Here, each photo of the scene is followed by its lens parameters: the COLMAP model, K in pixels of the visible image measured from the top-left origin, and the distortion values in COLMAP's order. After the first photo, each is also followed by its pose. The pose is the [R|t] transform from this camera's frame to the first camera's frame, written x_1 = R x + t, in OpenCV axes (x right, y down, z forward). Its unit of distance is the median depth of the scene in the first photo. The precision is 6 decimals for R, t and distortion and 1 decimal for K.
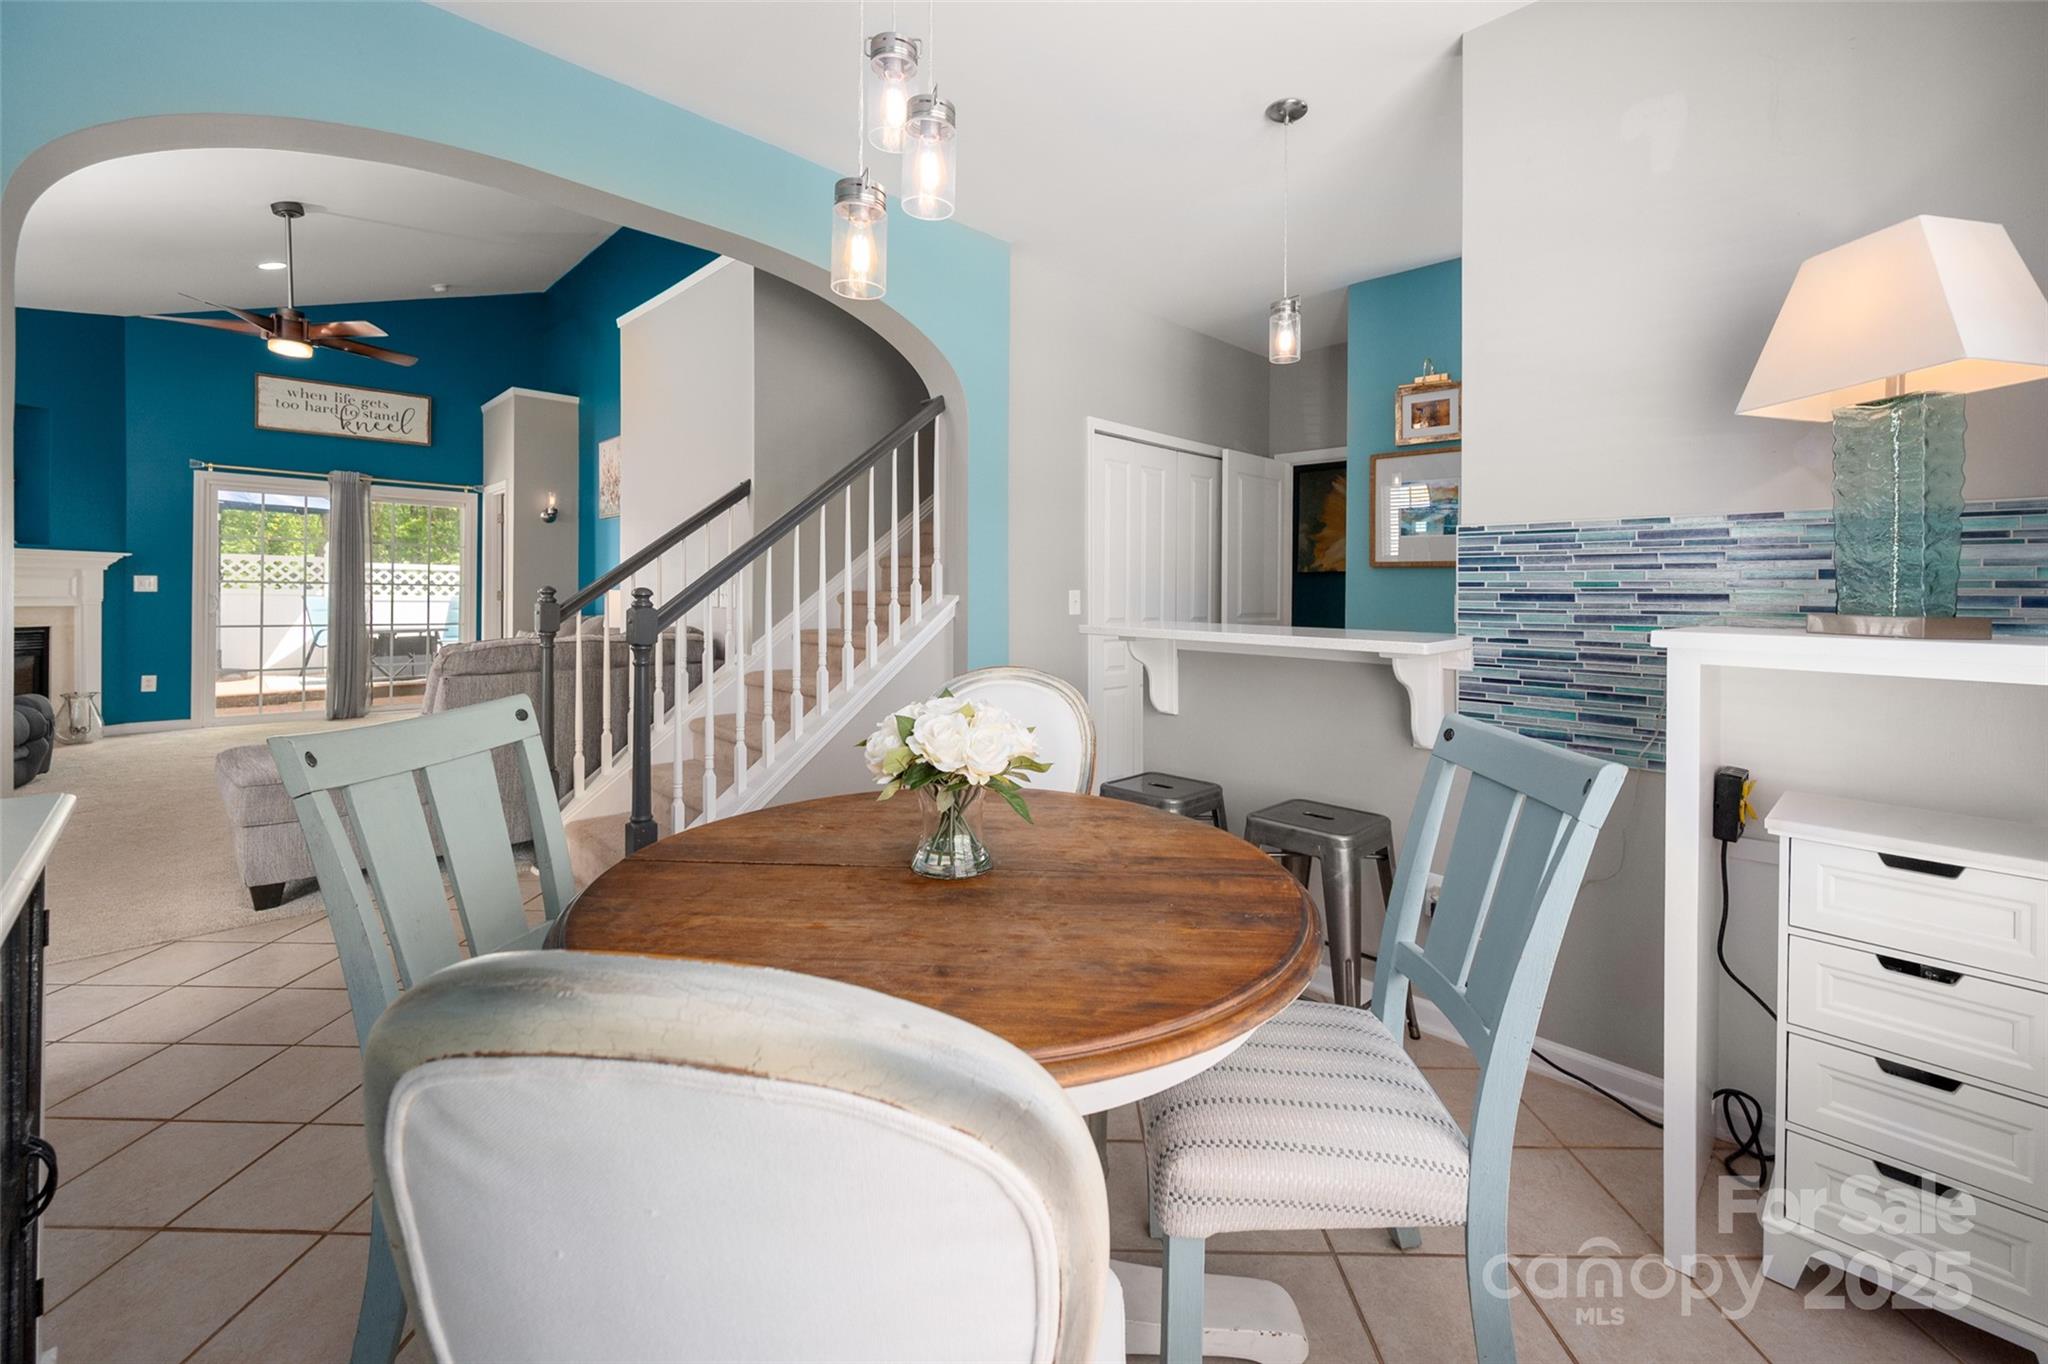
lens RADIAL K [[832.5, 0, 1021.7], [0, 832.5, 598.6], [0, 0, 1]] dist [0.003240, -0.001193]
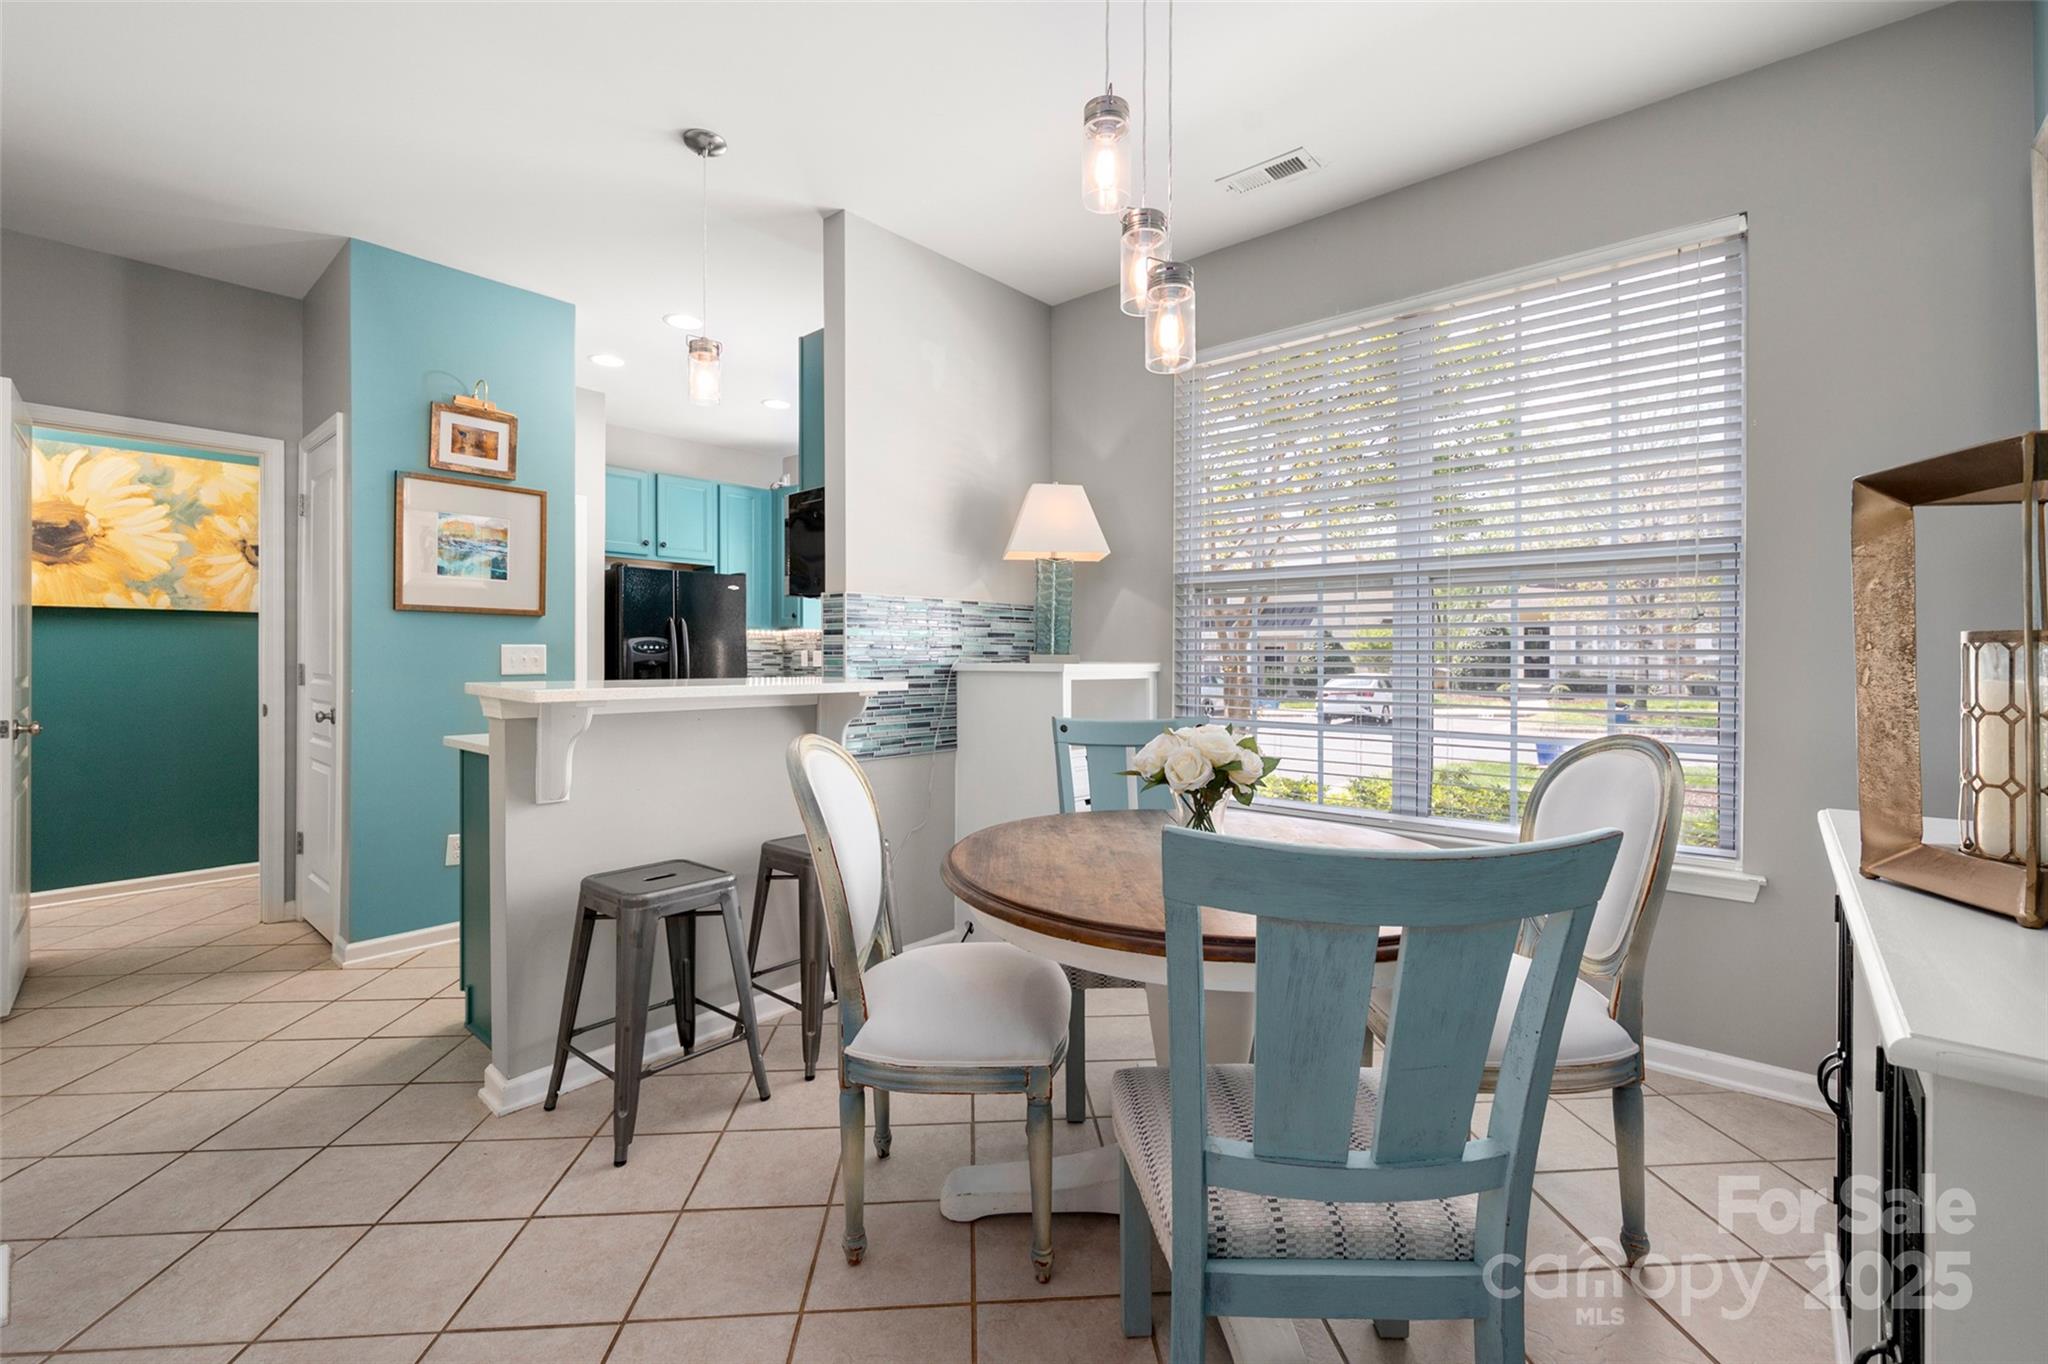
lens RADIAL K [[867.6, 0, 1044.7], [0, 867.6, 655.6], [0, 0, 1]] dist [0.000571, -0.000848]
pose [[-0.098176, -0.011664, 0.995101, -0.271018], [0.004144, 0.999918, 0.012129, -0.001182], [-0.995160, 0.005315, -0.098120, 0.265328]]
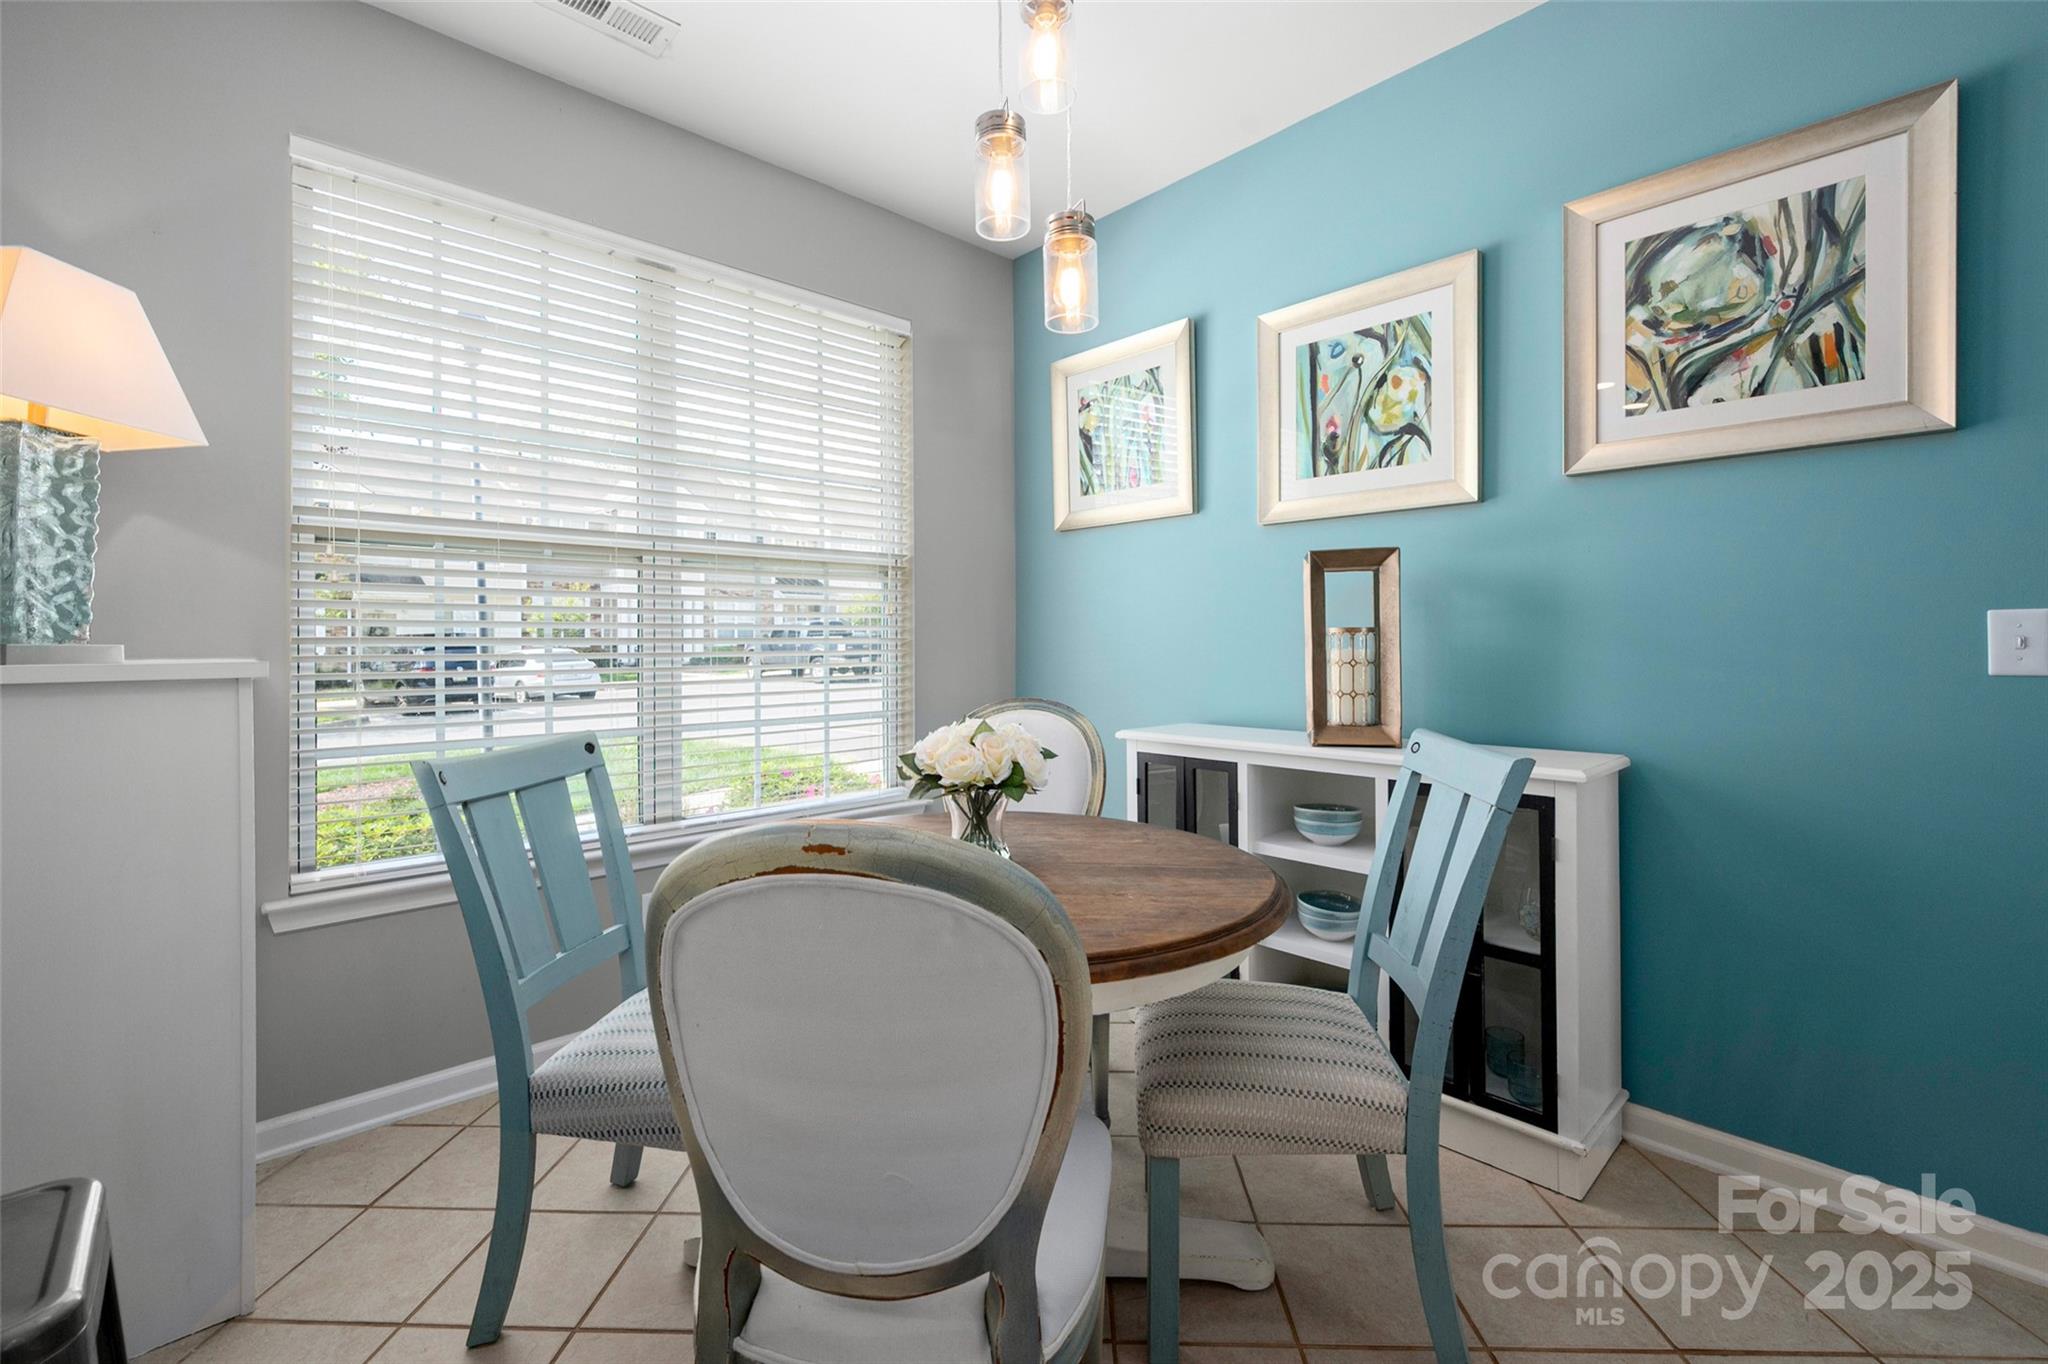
lens RADIAL K [[867.6, 0, 1025.6], [0, 867.6, 645.6], [0, 0, 1]] dist [0.000571, -0.000848]
pose [[-0.999787, -0.004348, 0.020164, -0.031525], [-0.004121, 0.999928, 0.011258, 0.000793], [-0.020211, 0.011172, -0.999733, 0.425497]]
